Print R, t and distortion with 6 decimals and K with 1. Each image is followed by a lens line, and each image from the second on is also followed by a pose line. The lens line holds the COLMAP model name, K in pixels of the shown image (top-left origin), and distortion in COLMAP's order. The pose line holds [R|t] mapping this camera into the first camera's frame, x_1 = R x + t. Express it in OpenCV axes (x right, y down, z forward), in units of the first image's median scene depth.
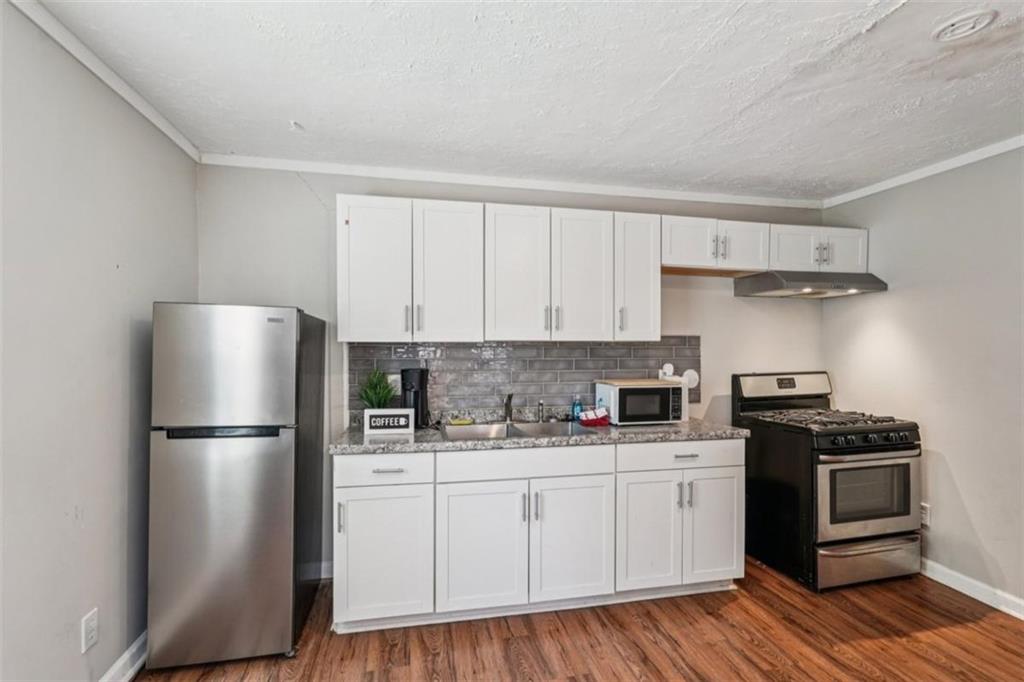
lens RADIAL K [[456.8, 0, 512.7], [0, 456.8, 349.8], [0, 0, 1]] dist [-0.012319, 0.006361]
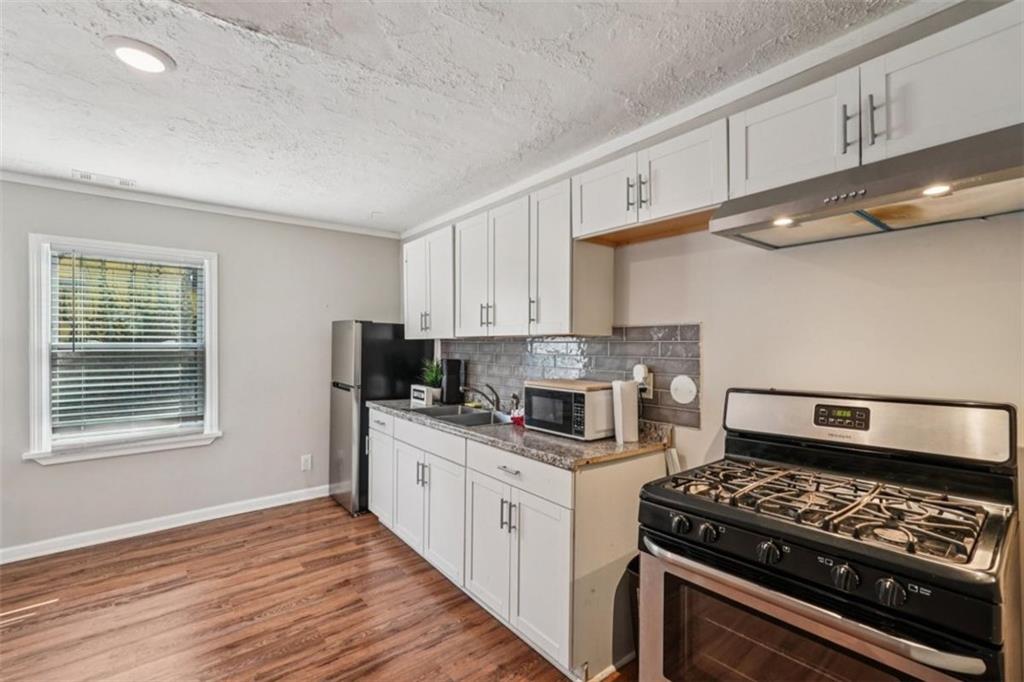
lens RADIAL K [[456.8, 0, 514.8], [0, 456.8, 344.4], [0, 0, 1]] dist [-0.012319, 0.006361]
pose [[0.443066, -0.000044, -0.896489, 1.008448], [-0.008868, 0.999951, -0.004432, 0.003646], [0.896445, 0.009914, 0.443044, 0.560826]]
